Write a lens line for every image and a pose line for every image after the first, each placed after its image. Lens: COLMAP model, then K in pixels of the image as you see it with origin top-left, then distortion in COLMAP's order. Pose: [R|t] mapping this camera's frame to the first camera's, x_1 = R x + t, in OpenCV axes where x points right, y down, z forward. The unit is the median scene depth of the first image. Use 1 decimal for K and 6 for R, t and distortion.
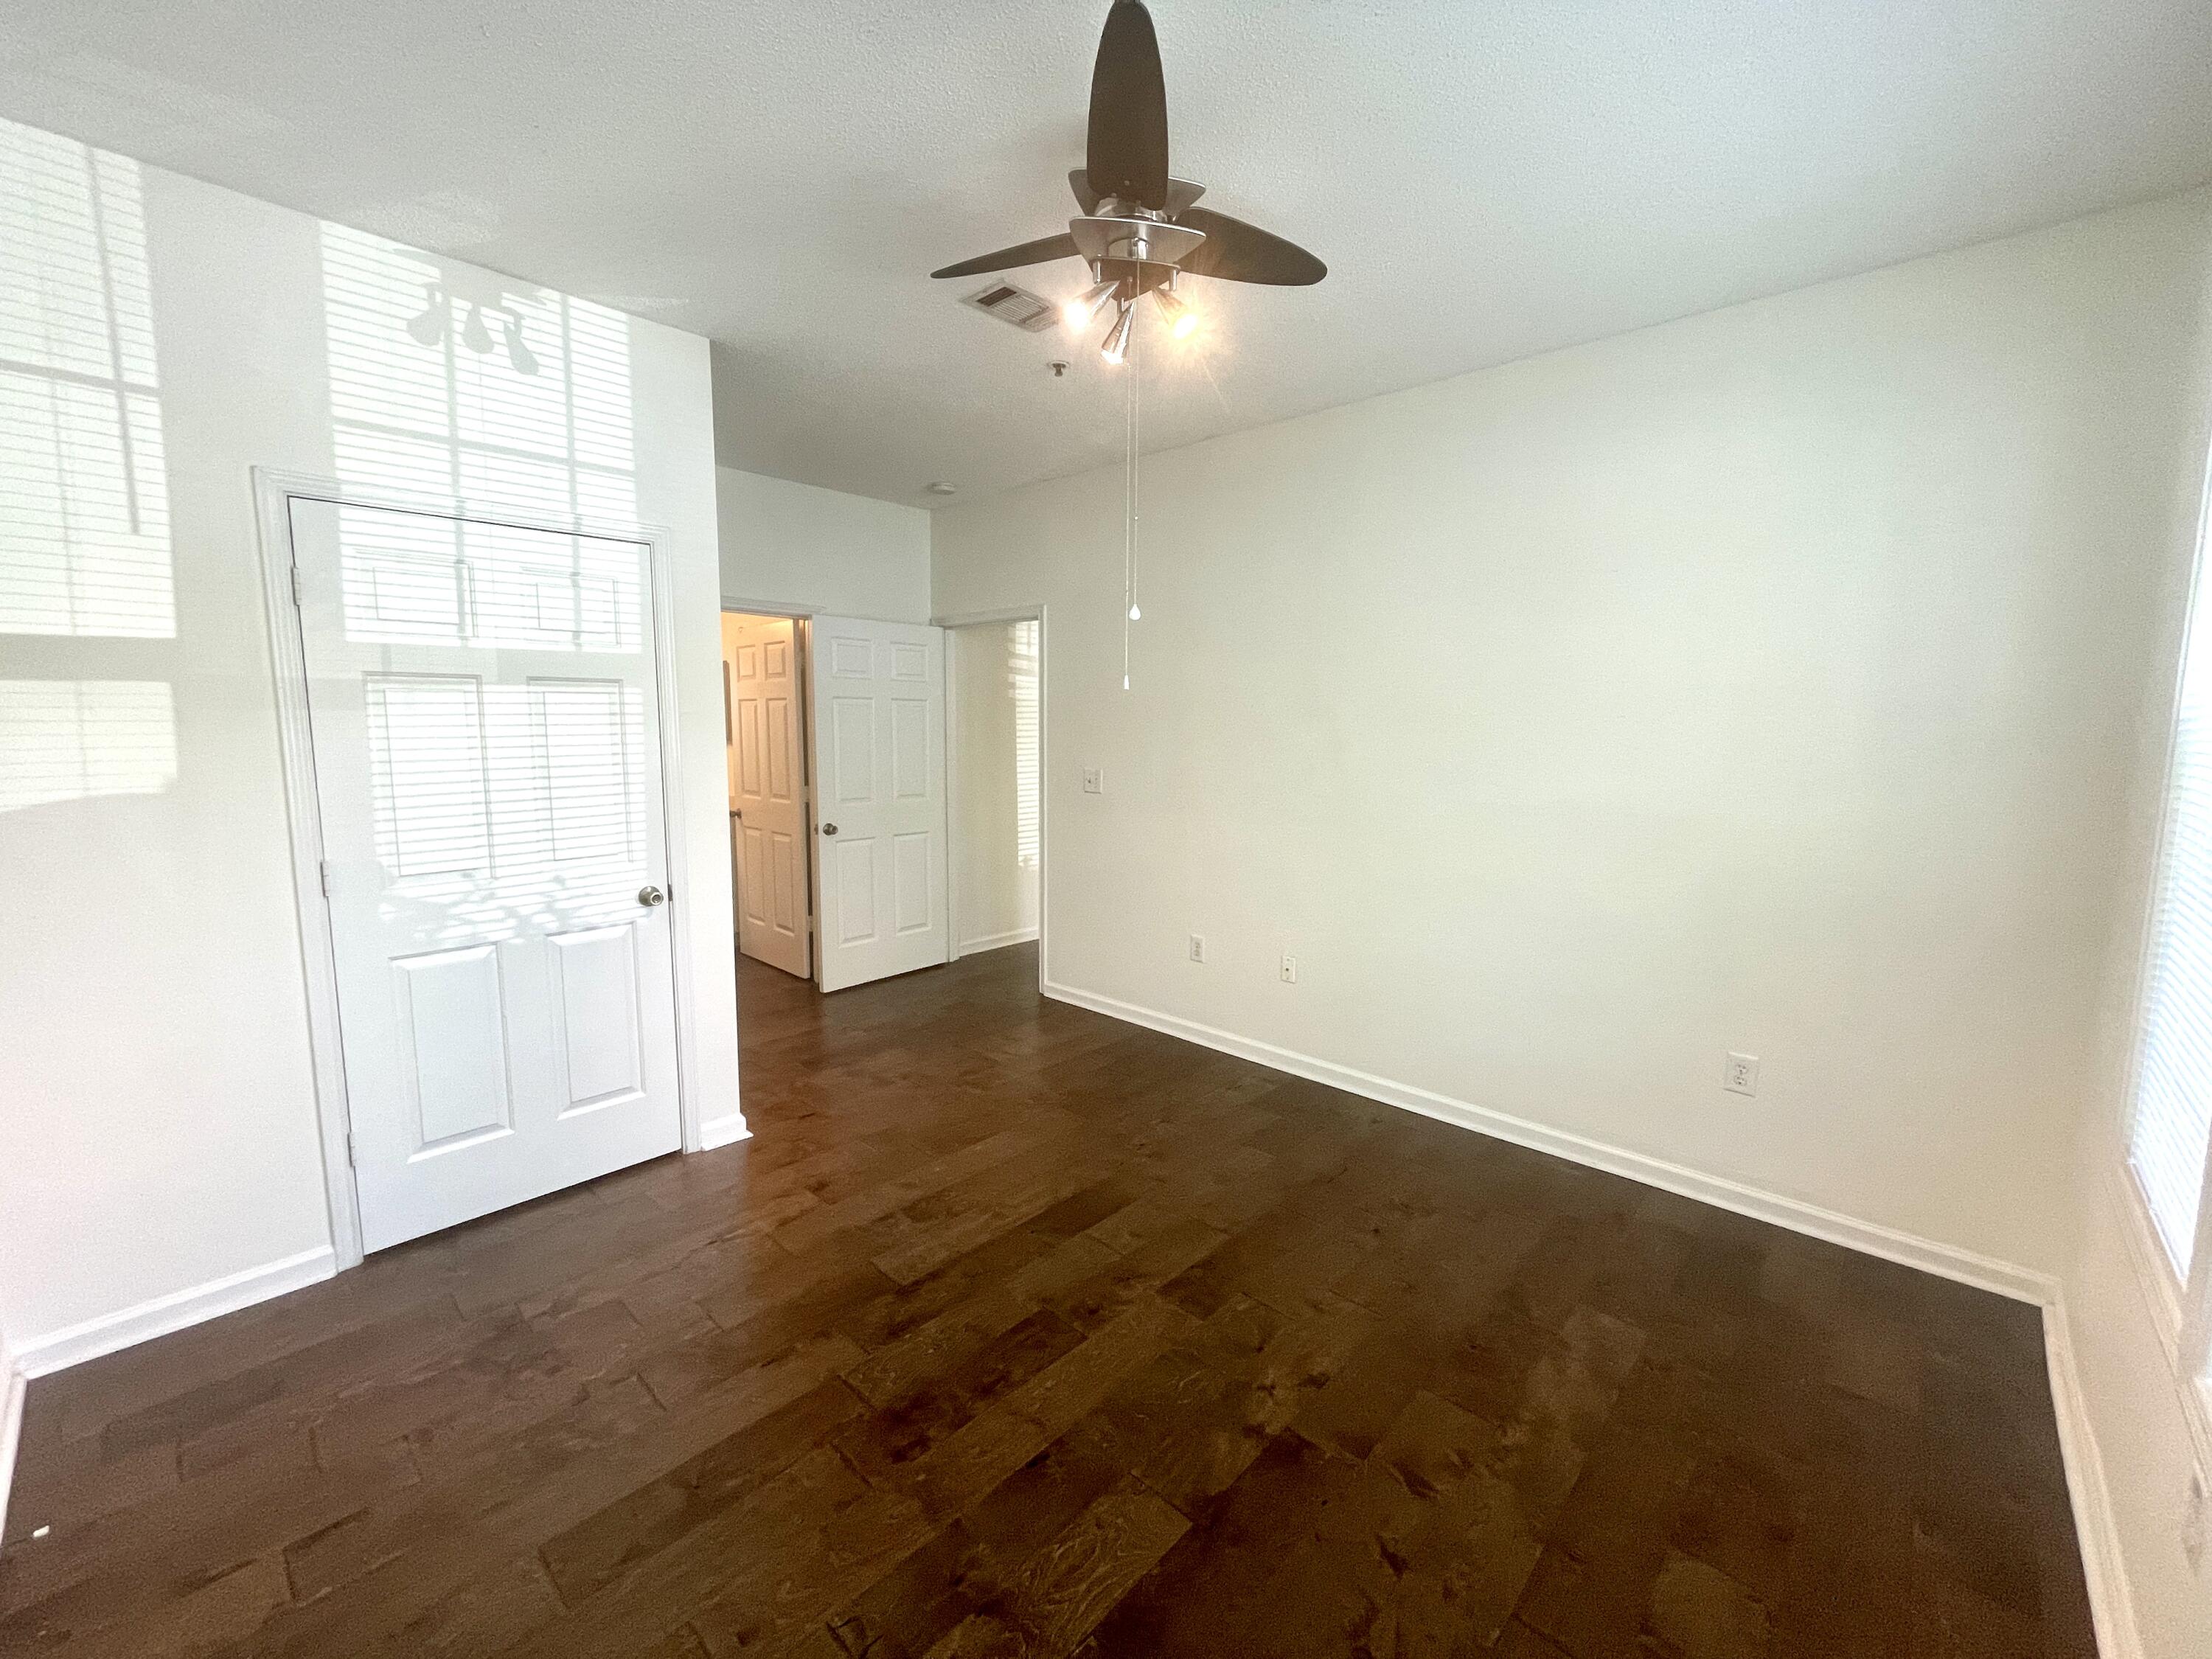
lens RADIAL K [[897.3, 0, 1106.0], [0, 897.3, 826.0], [0, 0, 1]] dist [-0.002938, -0.000696]
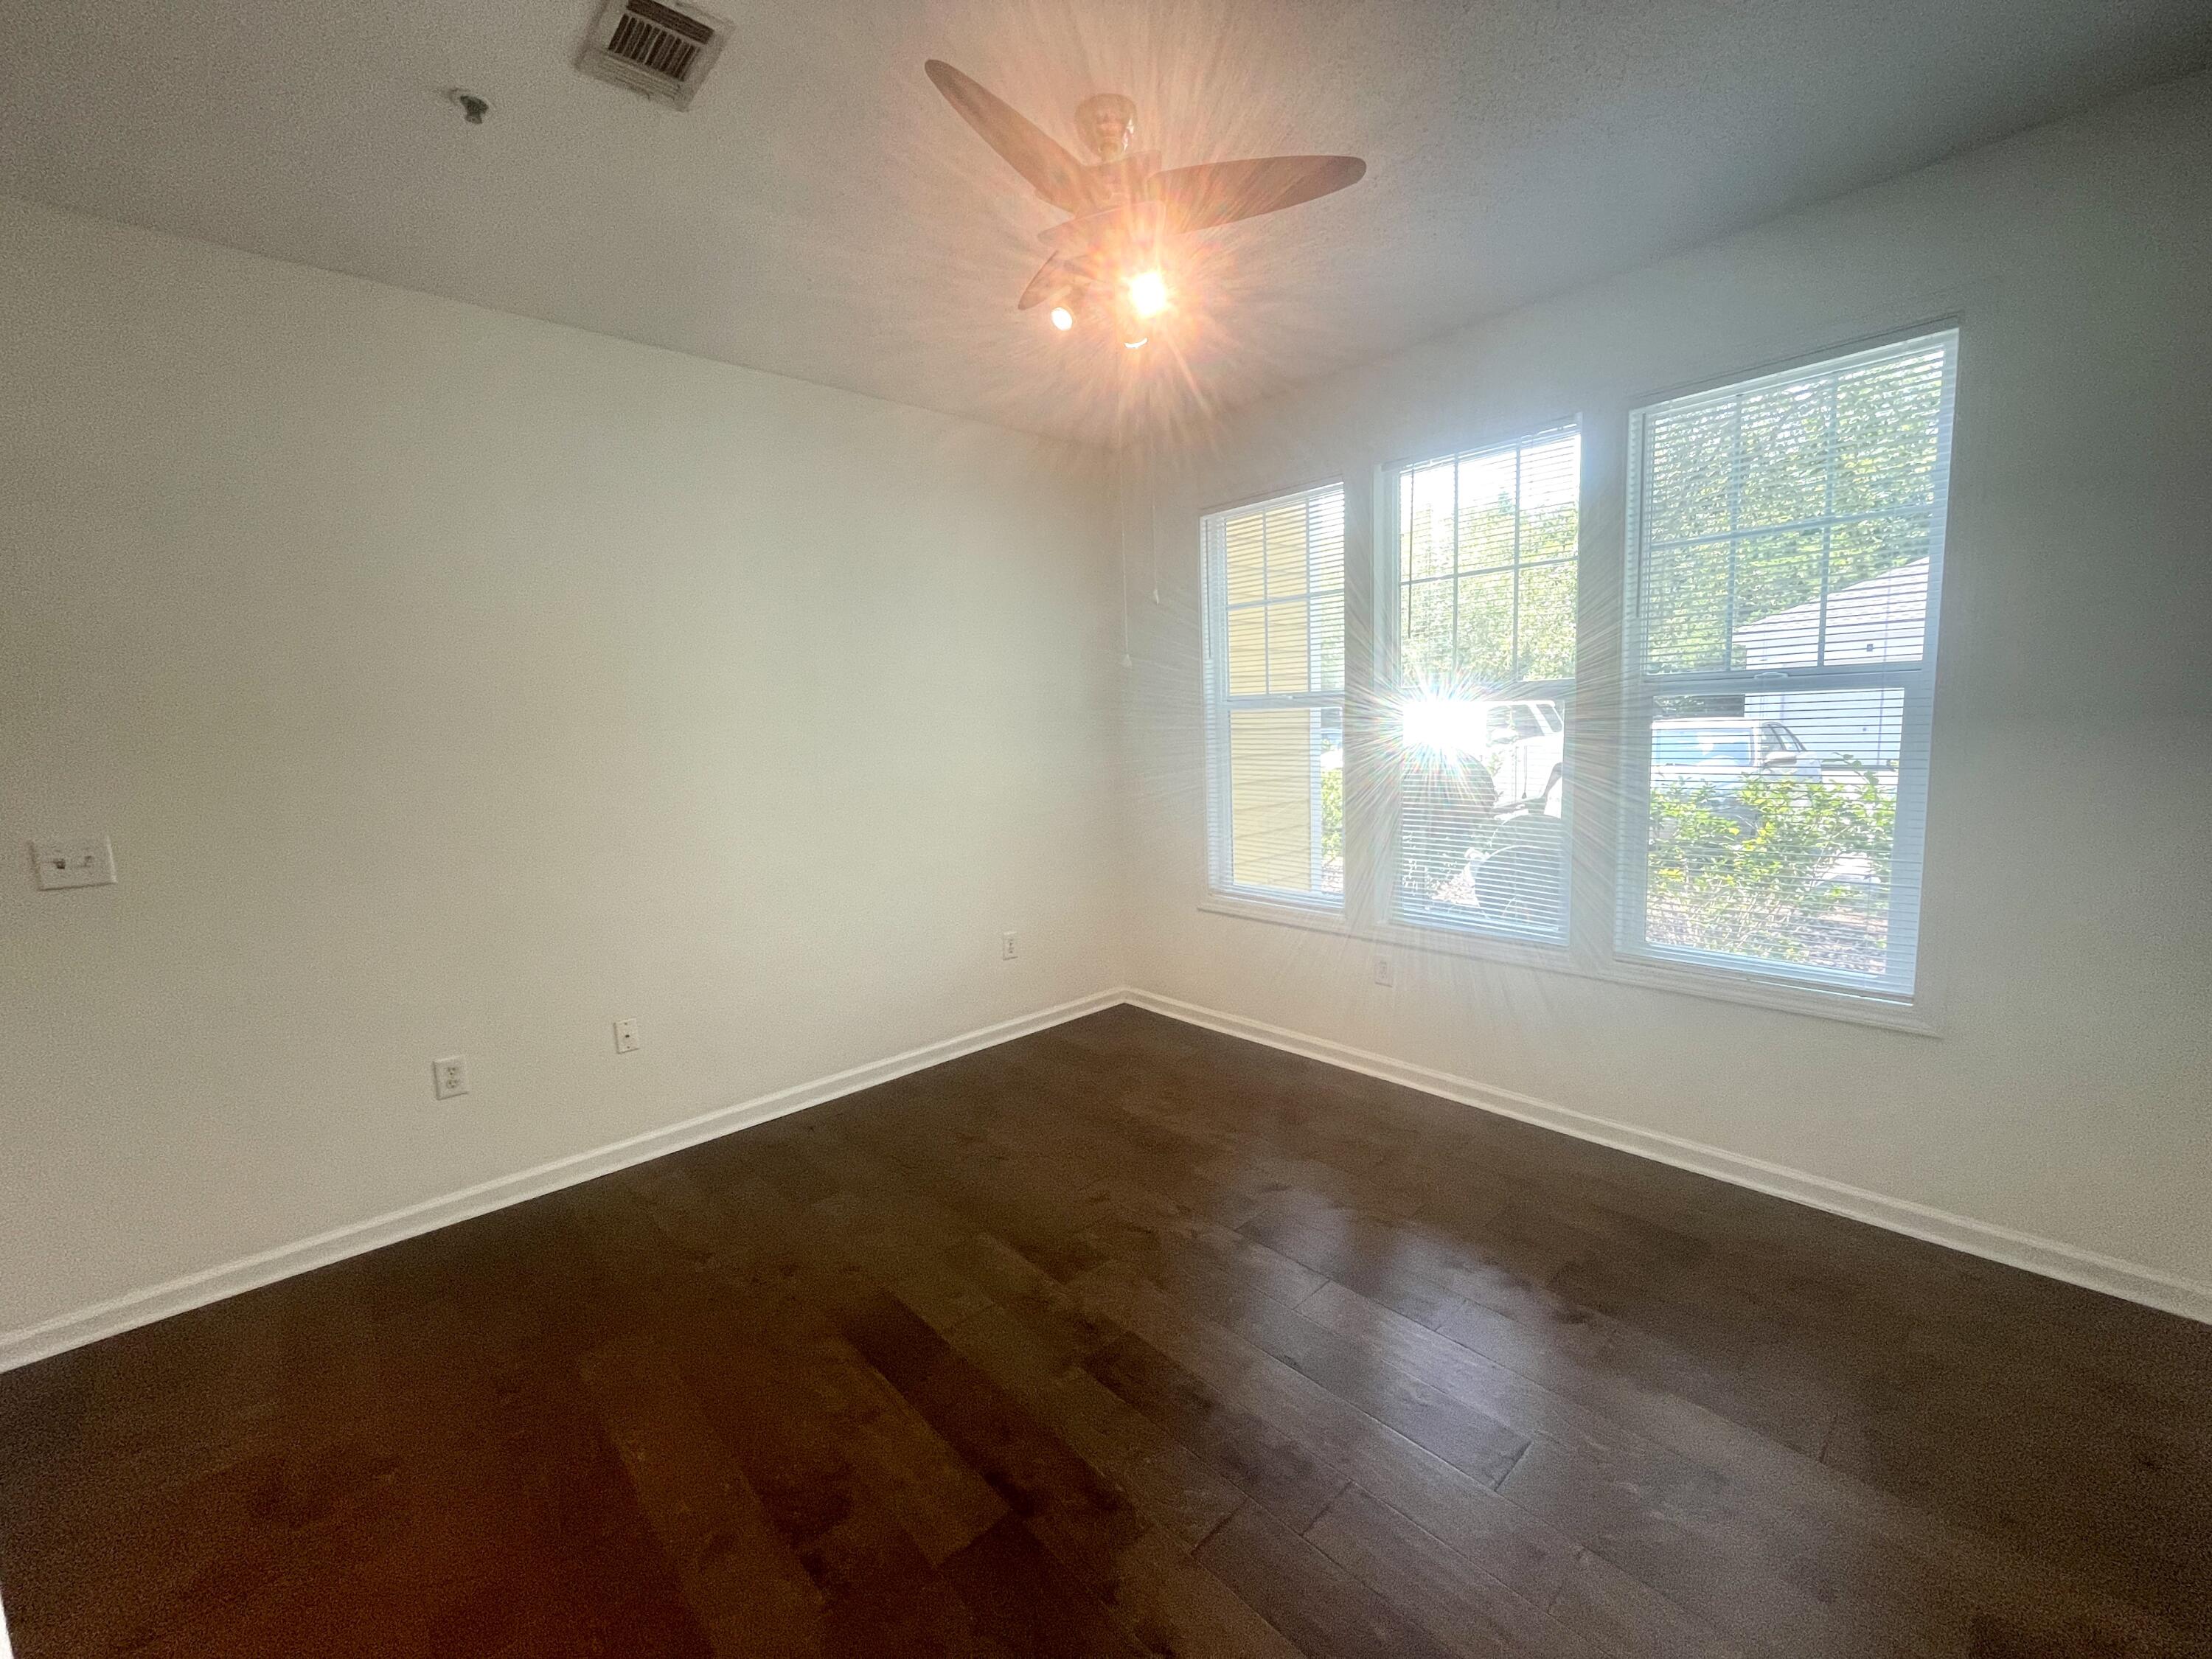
lens RADIAL K [[897.3, 0, 1106.0], [0, 897.3, 826.0], [0, 0, 1]] dist [-0.002938, -0.000696]
pose [[0.074187, -0.136118, 0.987911, -0.738471], [0.145100, 0.981572, 0.124348, -0.081883], [-0.986632, 0.134121, 0.092570, 0.688674]]
